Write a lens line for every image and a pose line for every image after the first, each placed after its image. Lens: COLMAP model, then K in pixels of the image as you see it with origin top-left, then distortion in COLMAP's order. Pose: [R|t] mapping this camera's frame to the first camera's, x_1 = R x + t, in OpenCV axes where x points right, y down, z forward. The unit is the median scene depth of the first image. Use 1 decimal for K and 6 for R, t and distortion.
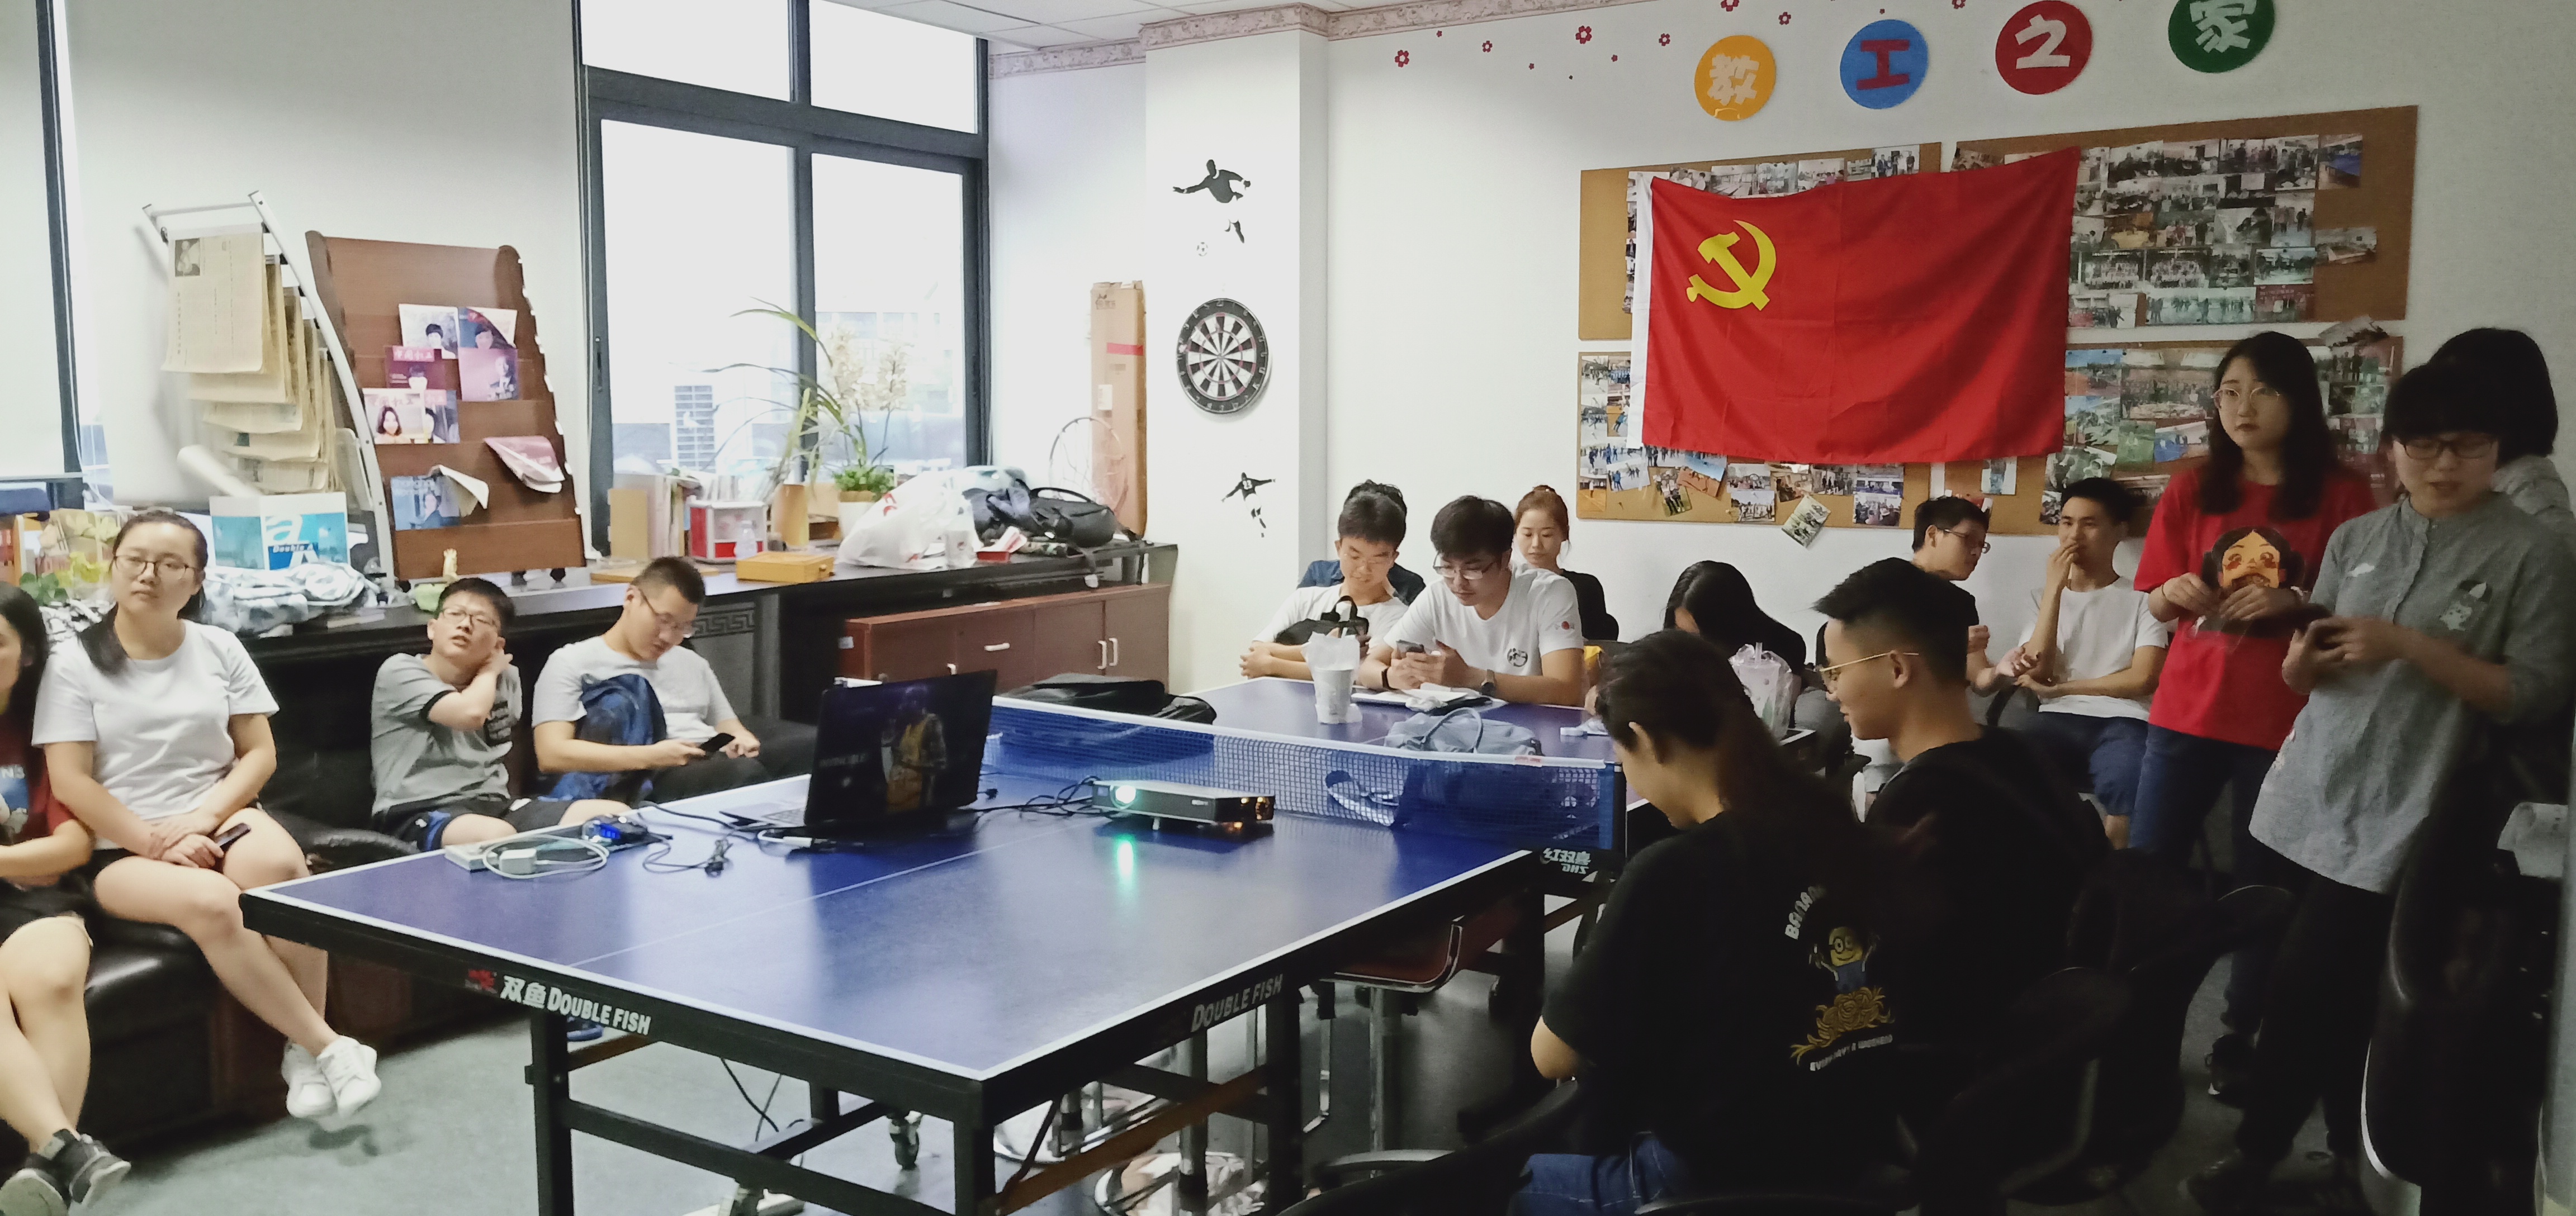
lens RADIAL K [[1893.4, 0, 1288.0], [0, 1893.4, 608.0], [0, 0, 1]] dist [0.005859, 0.005199]
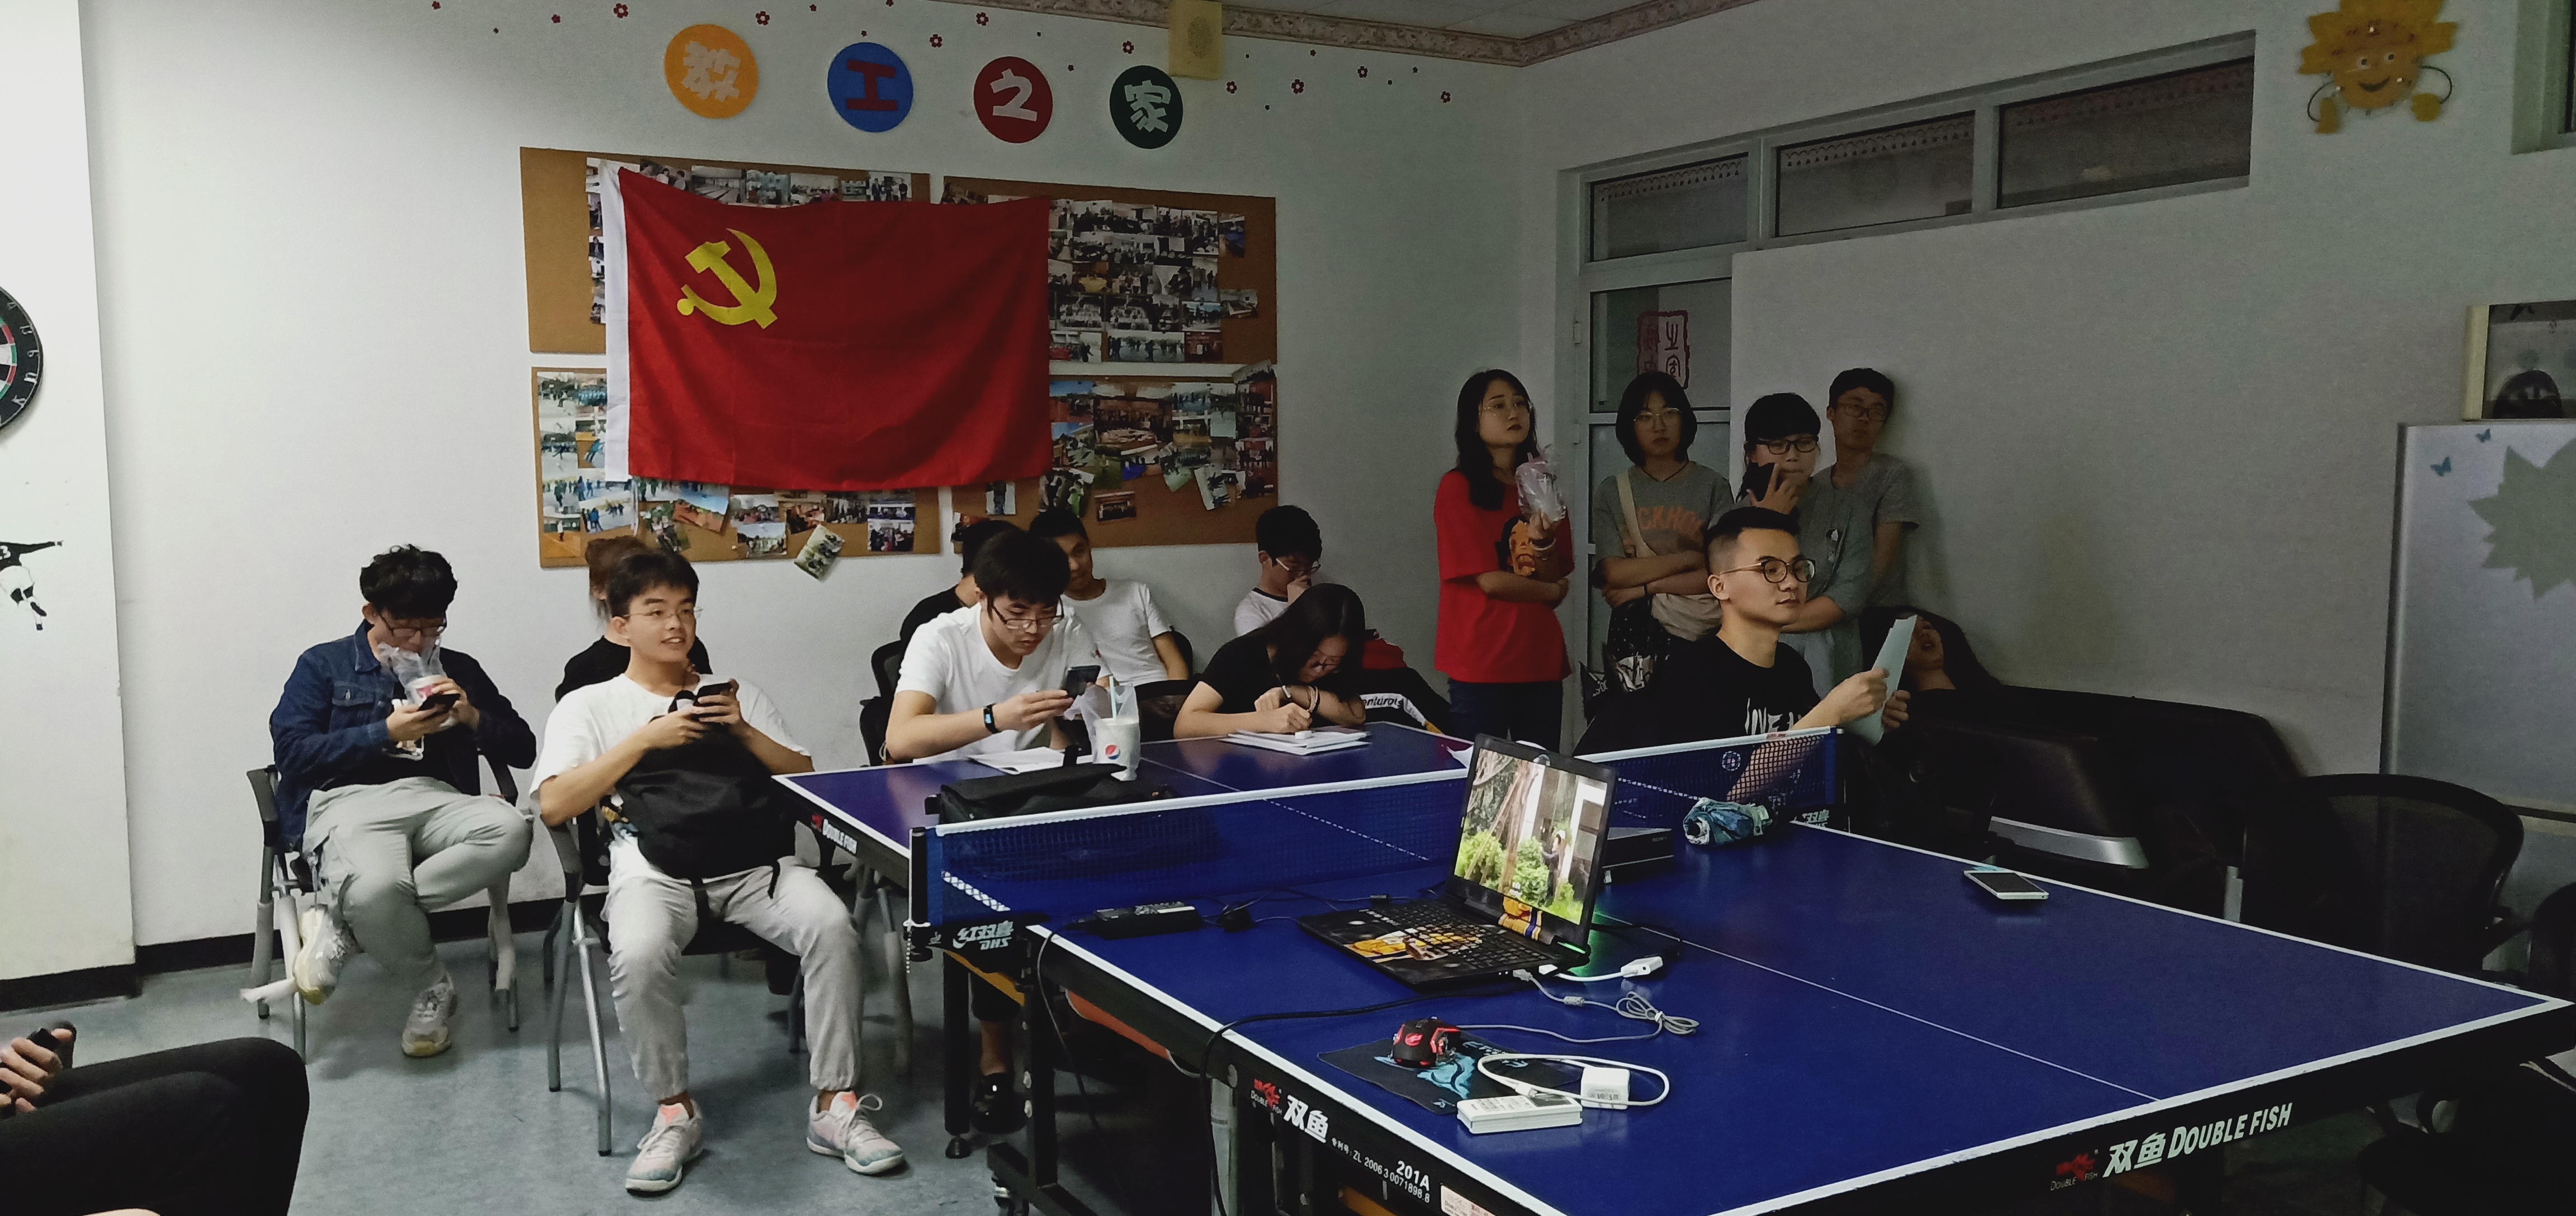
lens RADIAL K [[1893.4, 0, 1288.0], [0, 1893.4, 608.0], [0, 0, 1]] dist [0.005859, 0.005199]
pose [[0.437216, -0.084592, 0.895370, -0.507492], [0.097689, 0.994143, 0.046222, -0.041263], [-0.894035, 0.067259, 0.442919, 0.389665]]
